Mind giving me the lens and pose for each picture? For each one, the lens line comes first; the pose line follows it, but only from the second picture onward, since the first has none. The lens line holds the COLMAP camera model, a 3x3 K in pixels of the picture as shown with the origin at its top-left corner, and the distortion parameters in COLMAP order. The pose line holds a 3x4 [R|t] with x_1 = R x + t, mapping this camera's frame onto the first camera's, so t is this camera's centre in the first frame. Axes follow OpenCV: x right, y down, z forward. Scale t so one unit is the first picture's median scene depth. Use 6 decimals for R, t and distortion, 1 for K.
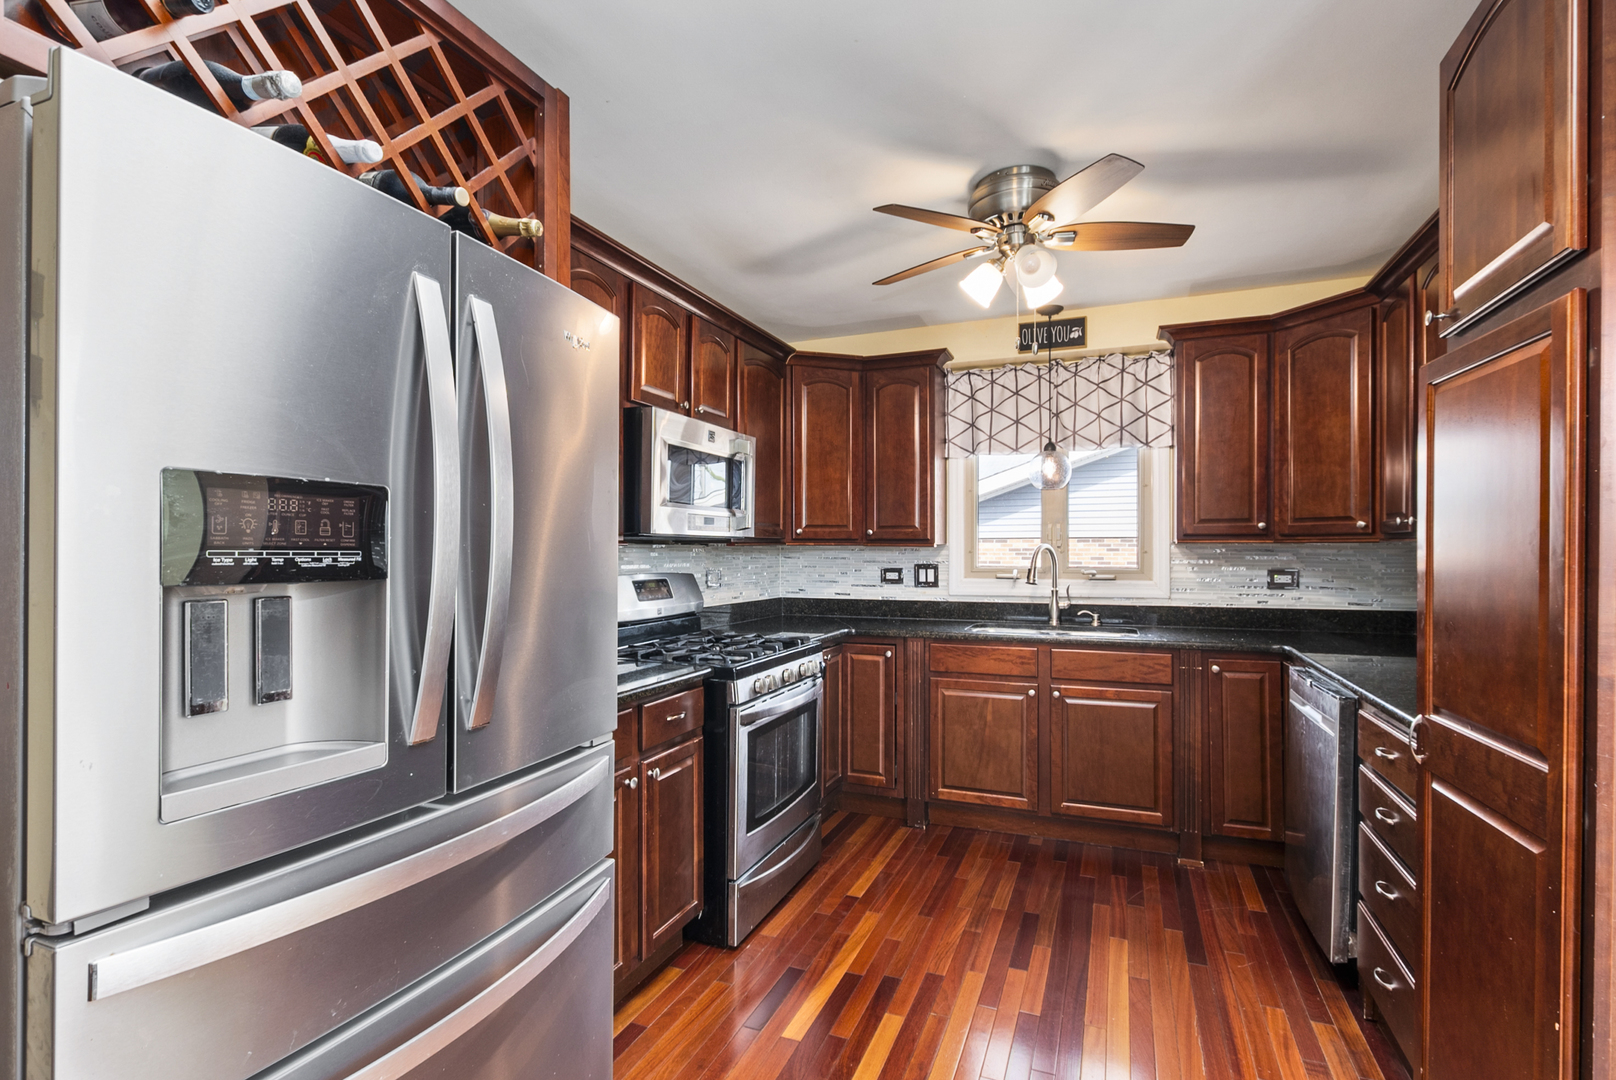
lens RADIAL K [[748.2, 0, 816.5], [0, 748.2, 543.6], [0, 0, 1]] dist [-0.002588, -0.000208]
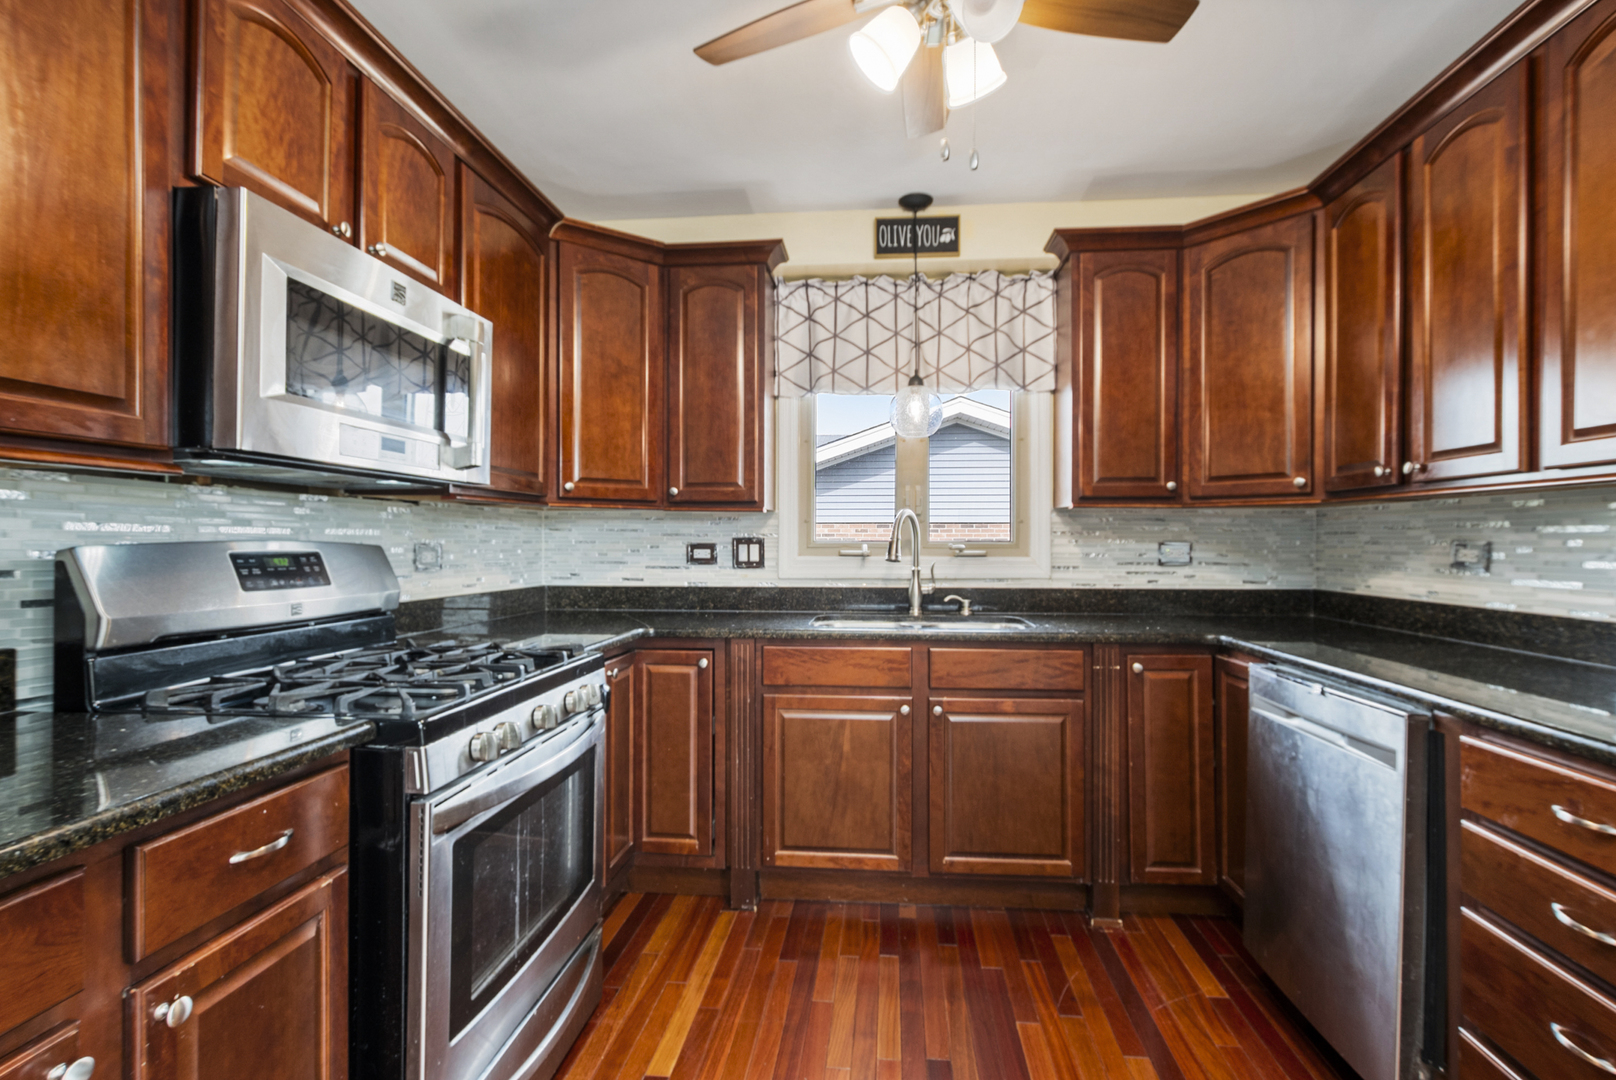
lens RADIAL K [[748.2, 0, 816.5], [0, 748.2, 543.6], [0, 0, 1]] dist [-0.002588, -0.000208]
pose [[0.959808, 0.001683, 0.280652, 0.002066], [-0.005278, 0.999913, 0.012054, 0.029191], [-0.280608, -0.013051, 0.959734, 0.318504]]
